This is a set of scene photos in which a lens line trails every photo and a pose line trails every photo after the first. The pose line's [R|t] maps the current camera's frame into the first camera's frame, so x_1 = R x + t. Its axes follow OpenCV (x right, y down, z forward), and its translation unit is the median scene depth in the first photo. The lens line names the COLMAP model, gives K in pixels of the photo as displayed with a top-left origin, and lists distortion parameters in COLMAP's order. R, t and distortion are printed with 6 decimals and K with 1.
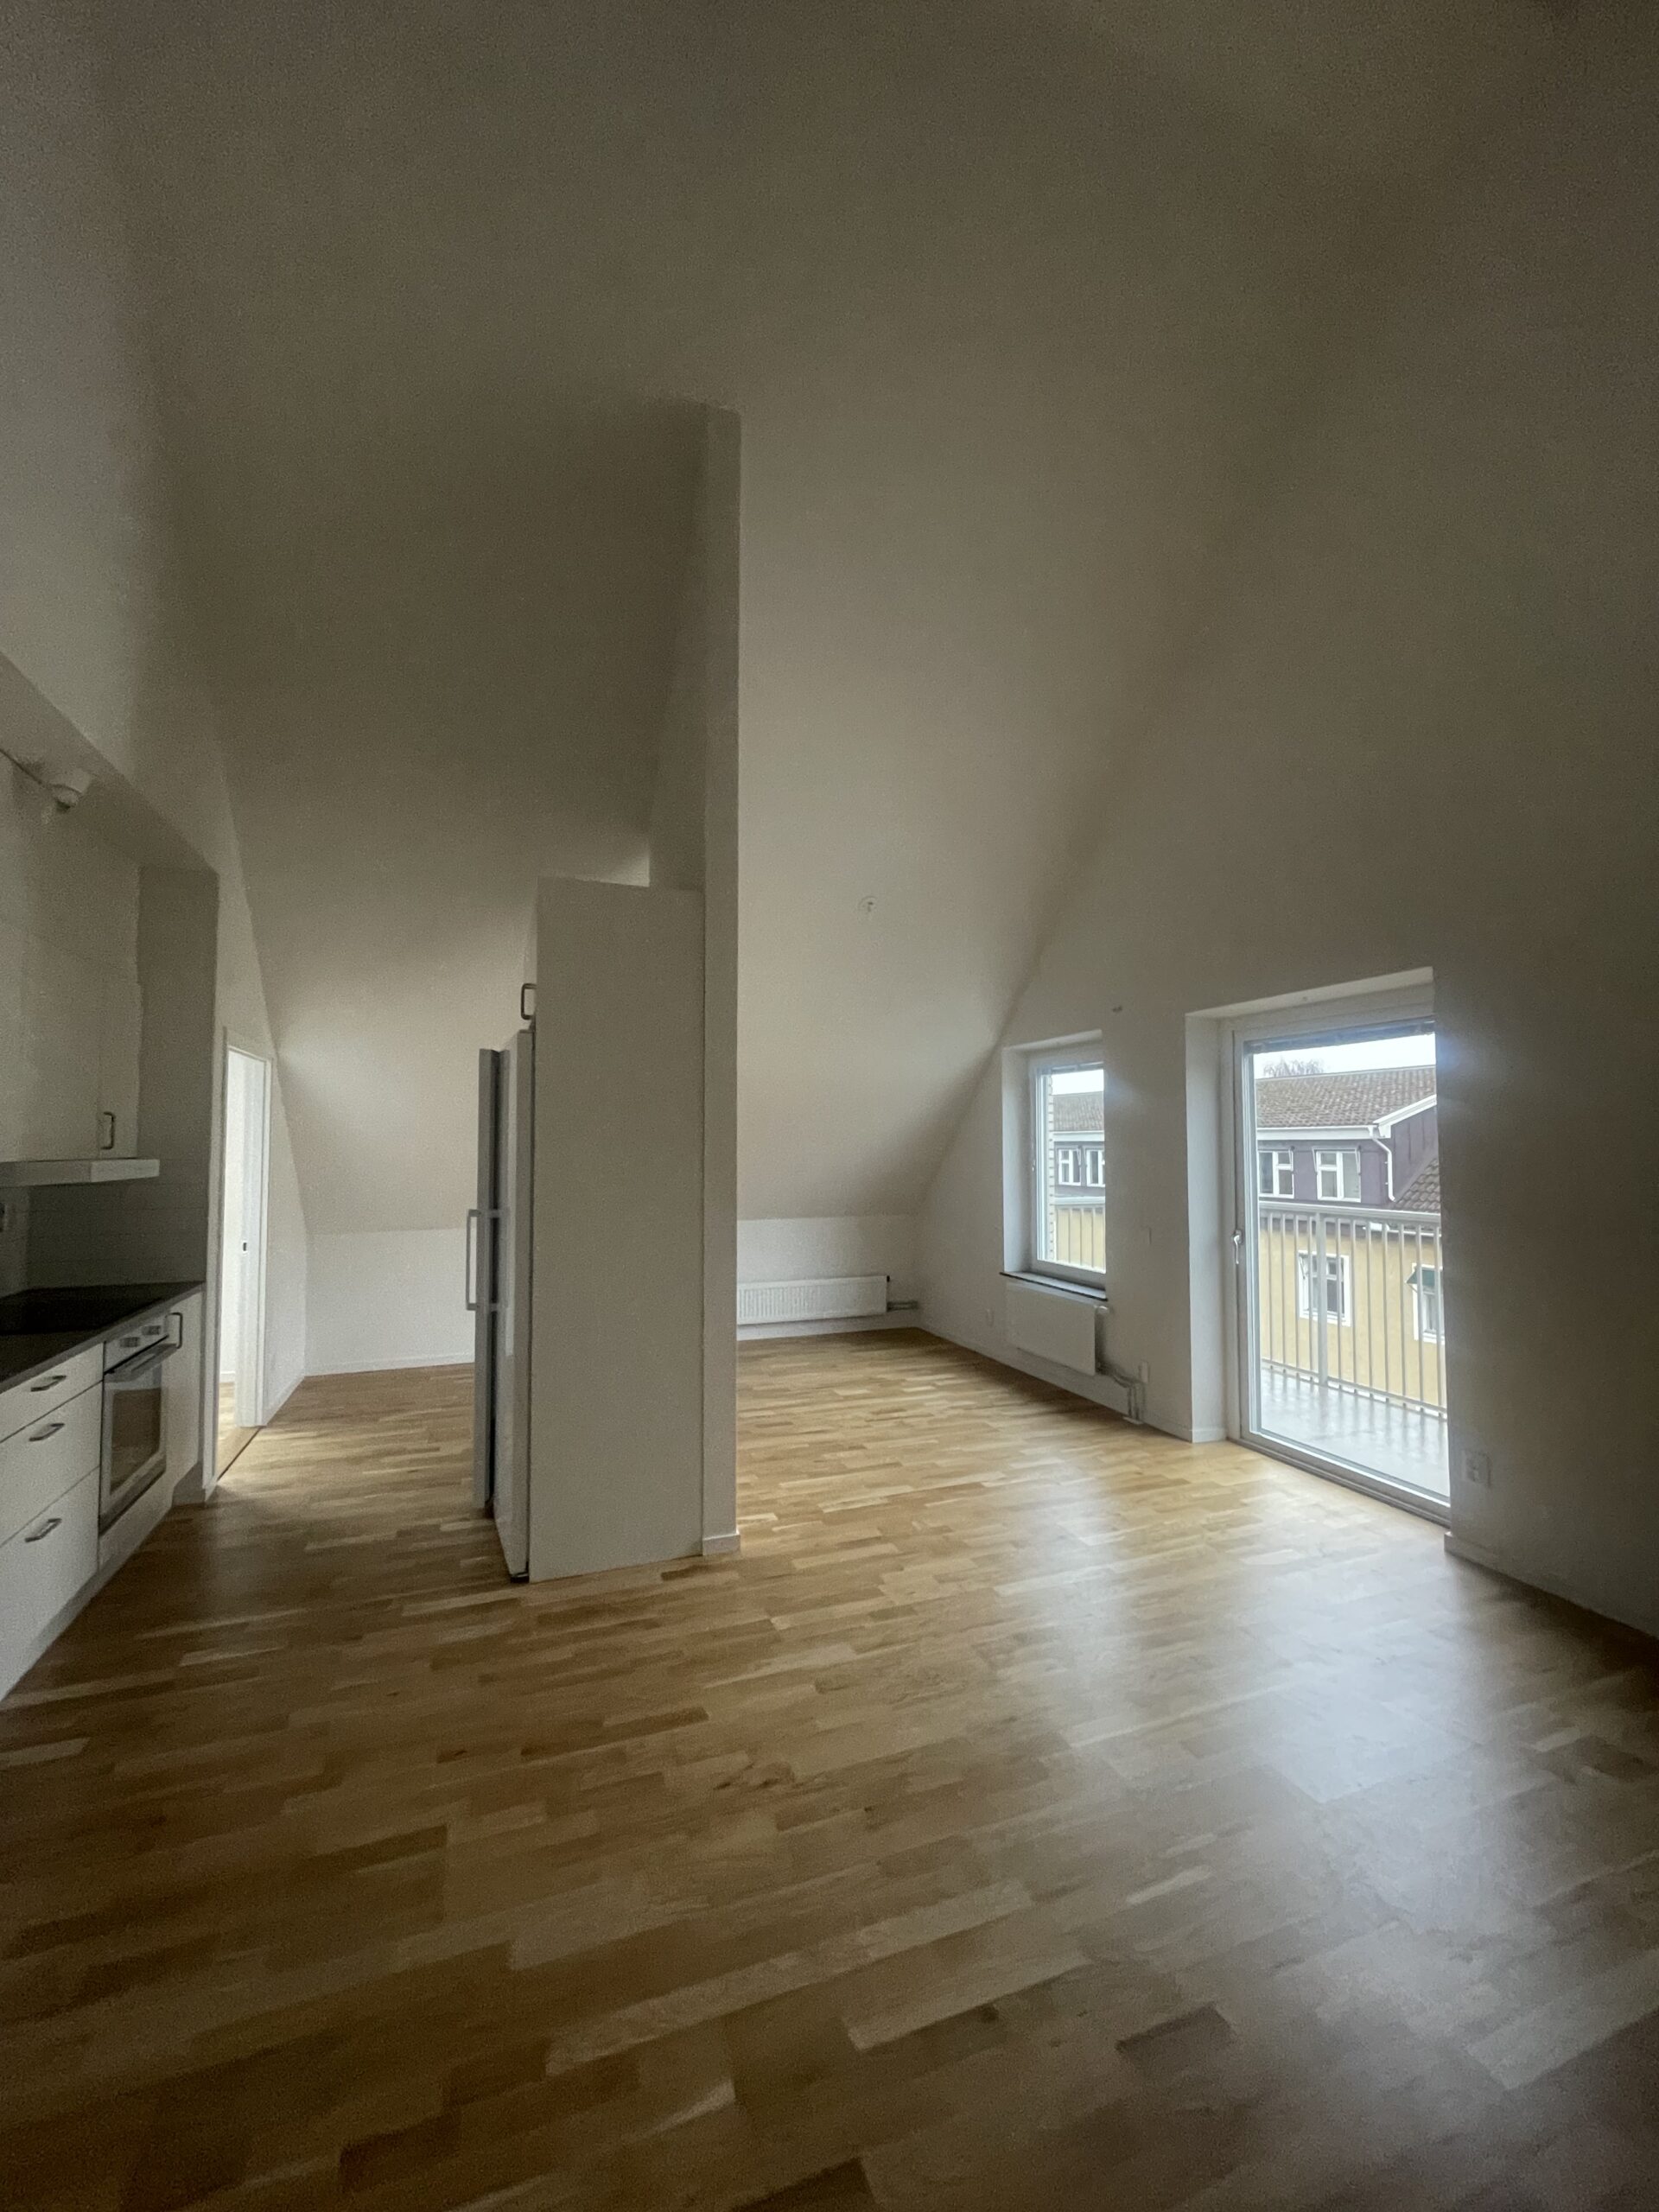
lens RADIAL K [[894.7, 0, 829.5], [0, 894.7, 1106.0], [0, 0, 1]] dist [0.000329, -0.000003]
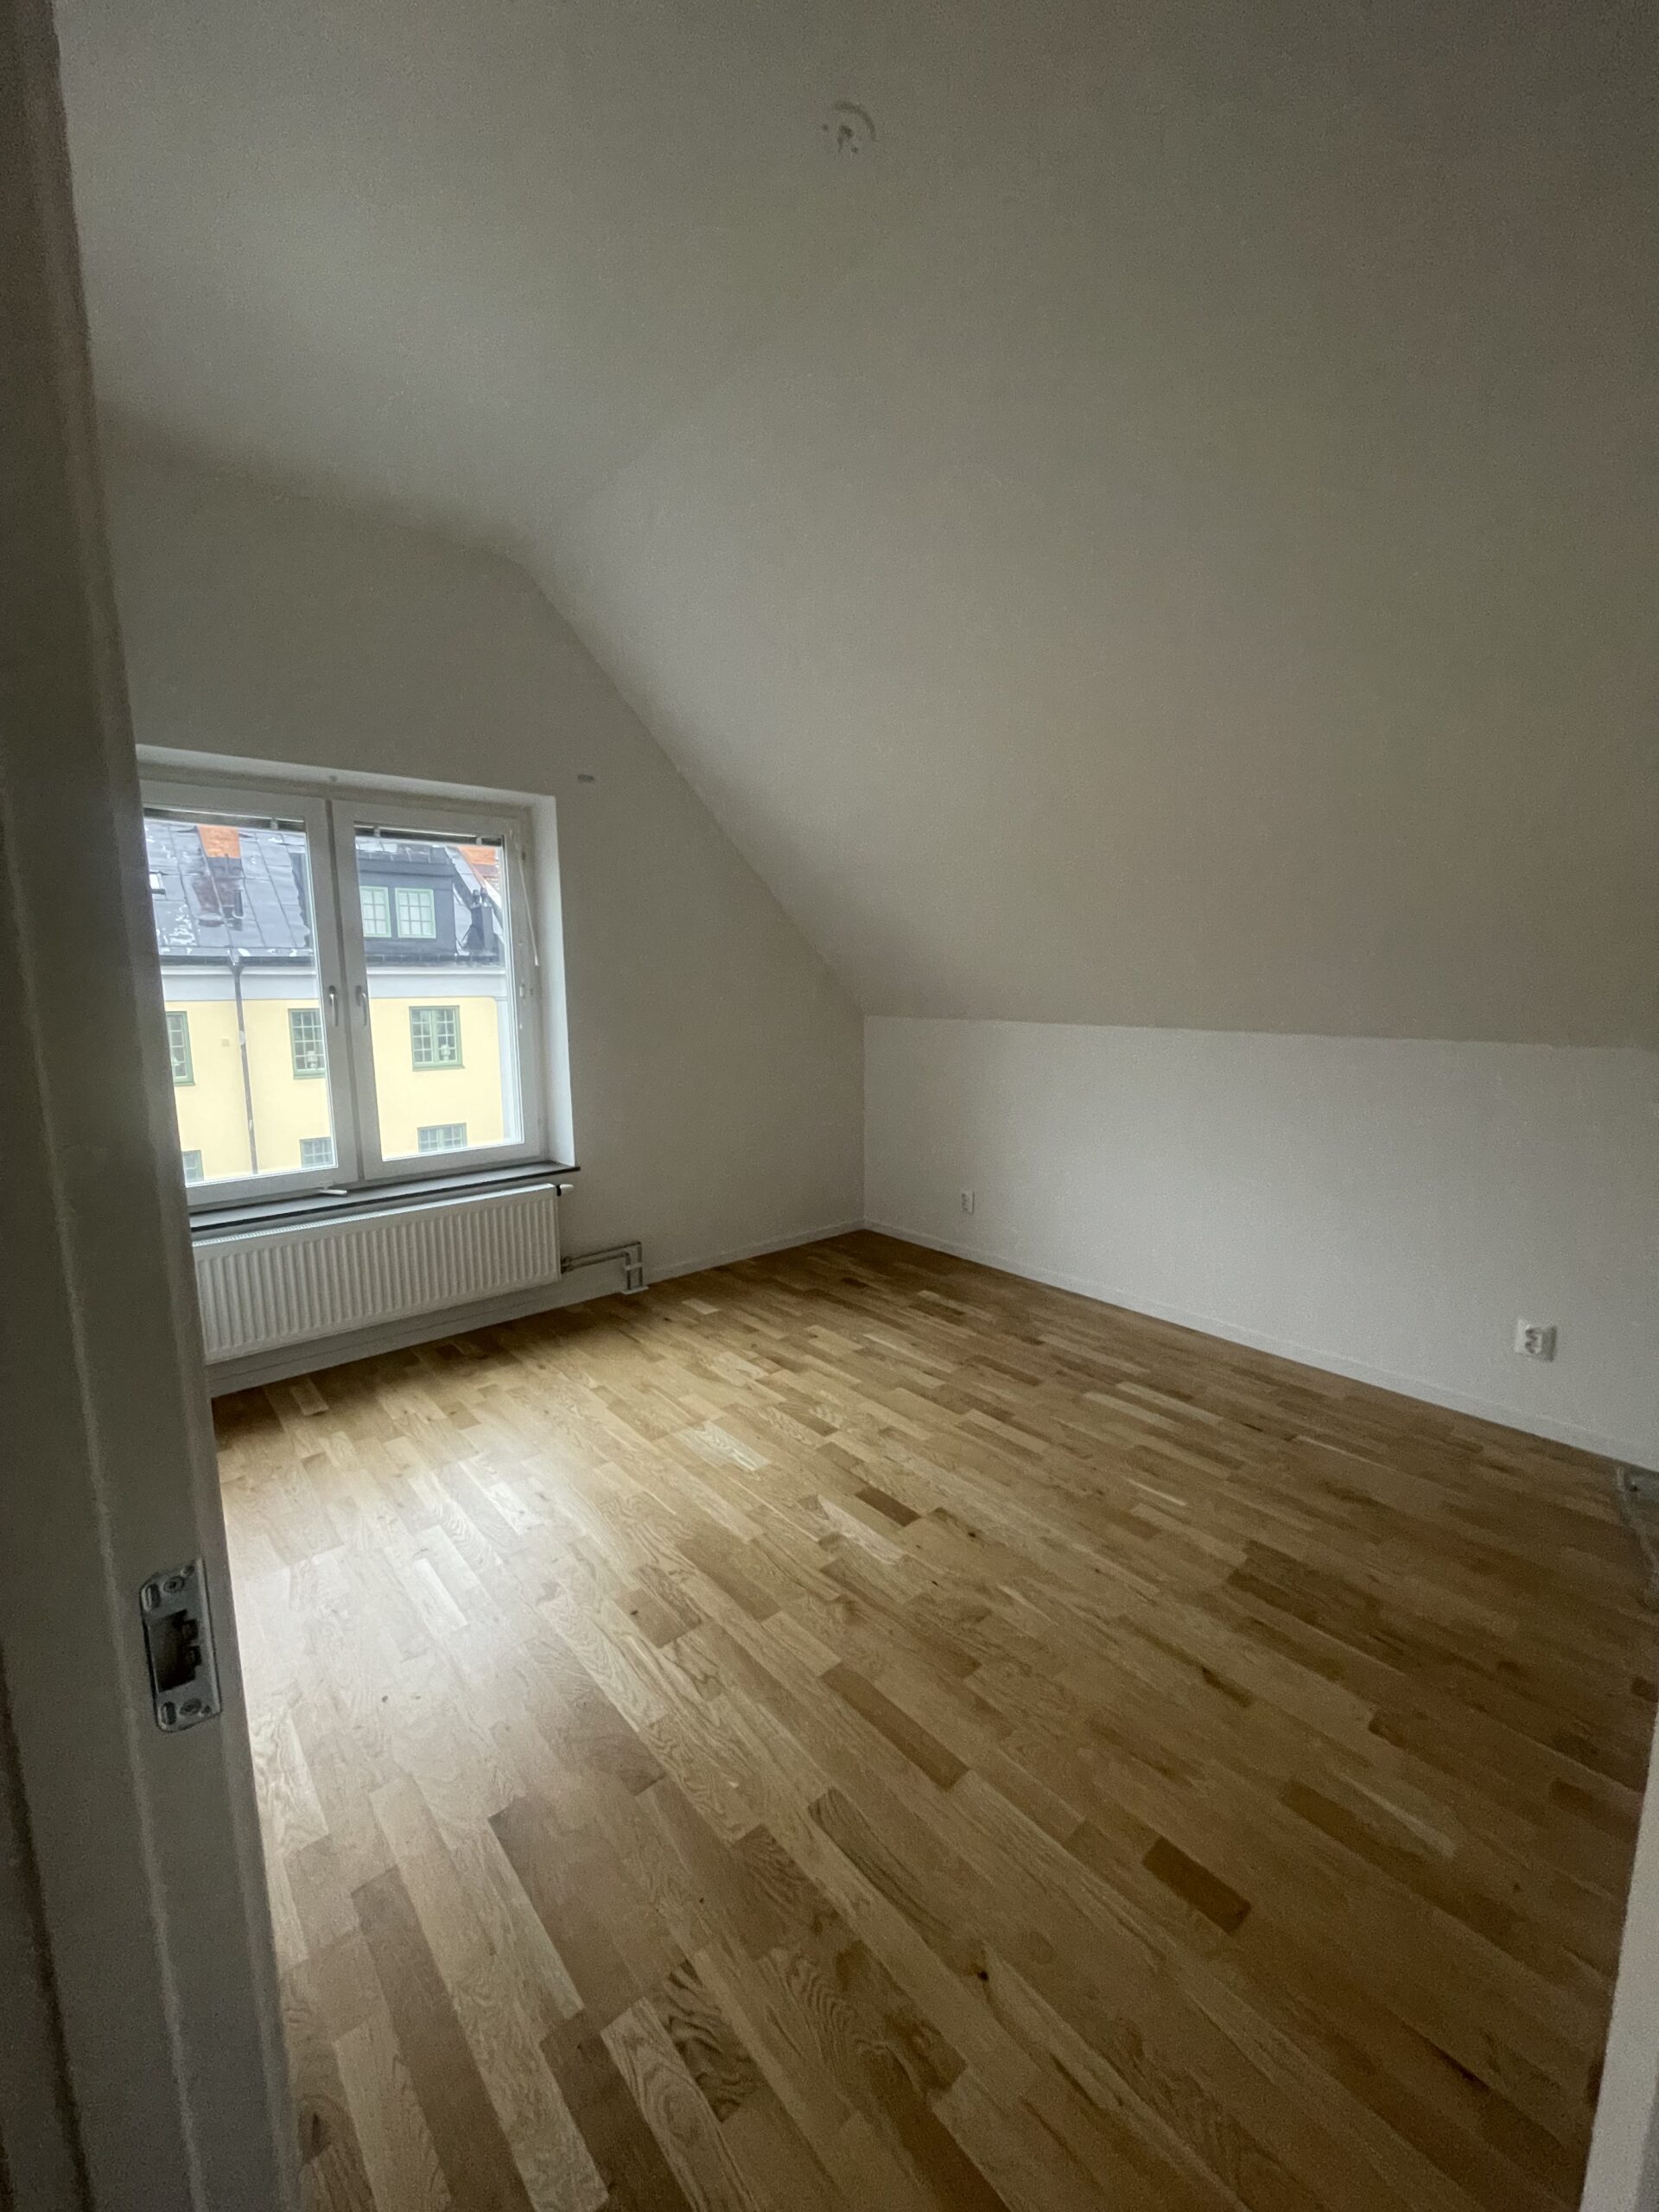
lens RADIAL K [[894.7, 0, 829.5], [0, 894.7, 1106.0], [0, 0, 1]] dist [0.000329, -0.000003]
pose [[-0.342623, -0.133827, 0.929892, -0.495829], [-0.039639, 0.990980, 0.128014, 0.060058], [-0.938636, 0.007000, -0.344837, 1.150302]]
